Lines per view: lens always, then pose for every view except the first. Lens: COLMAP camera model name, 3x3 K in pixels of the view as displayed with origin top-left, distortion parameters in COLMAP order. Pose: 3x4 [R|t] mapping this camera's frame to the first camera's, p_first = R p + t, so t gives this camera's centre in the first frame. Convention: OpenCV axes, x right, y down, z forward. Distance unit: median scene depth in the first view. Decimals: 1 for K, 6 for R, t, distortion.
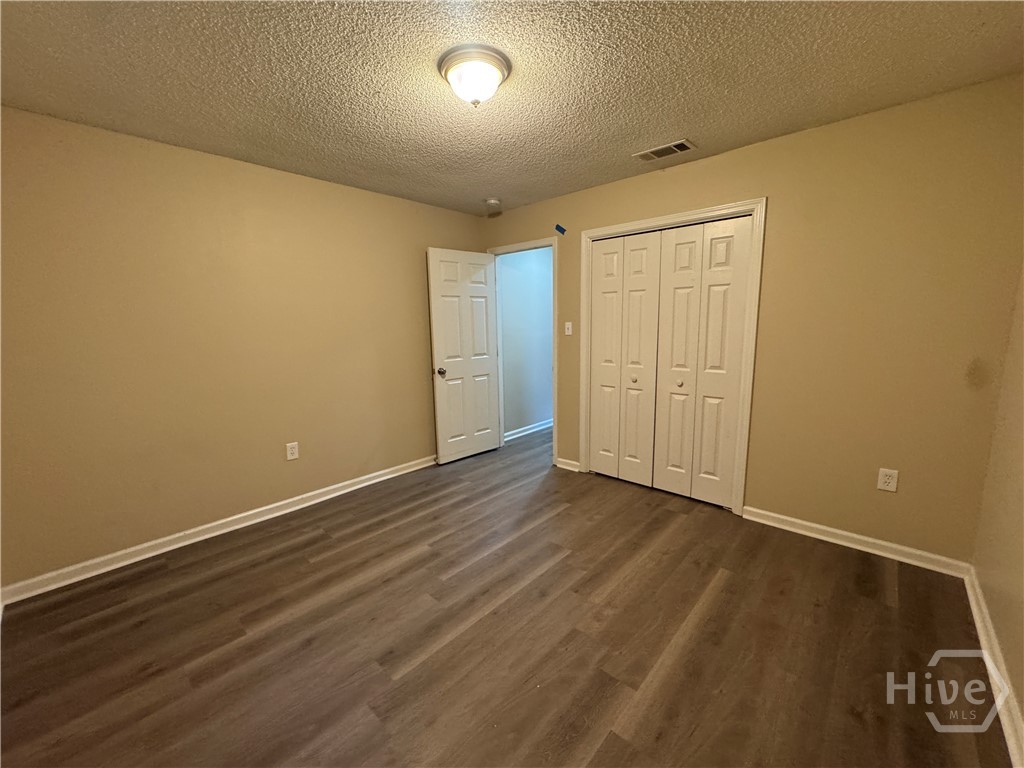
lens RADIAL K [[408.3, 0, 512.7], [0, 408.3, 381.3], [0, 0, 1]] dist [0.000527, -0.000085]
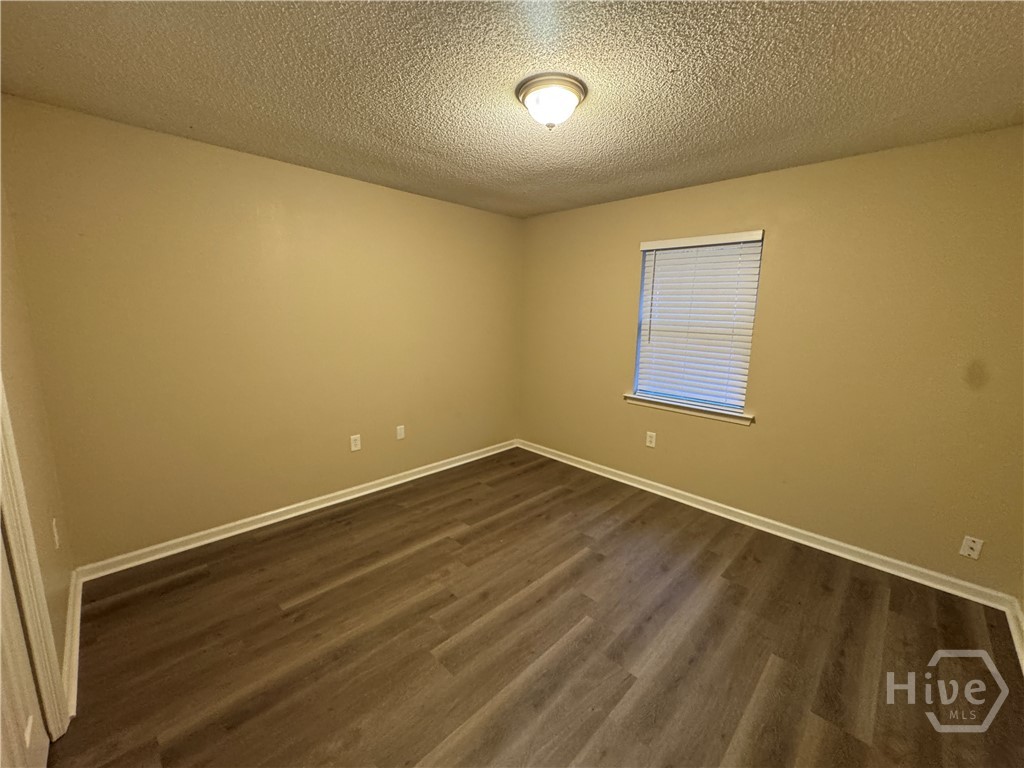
lens RADIAL K [[408.3, 0, 512.7], [0, 408.3, 381.3], [0, 0, 1]] dist [0.000527, -0.000085]
pose [[-0.999352, -0.004211, 0.035741, -0.033573], [0.007292, 0.948835, 0.315689, -0.333379], [-0.035242, 0.315745, -0.948189, 1.815688]]
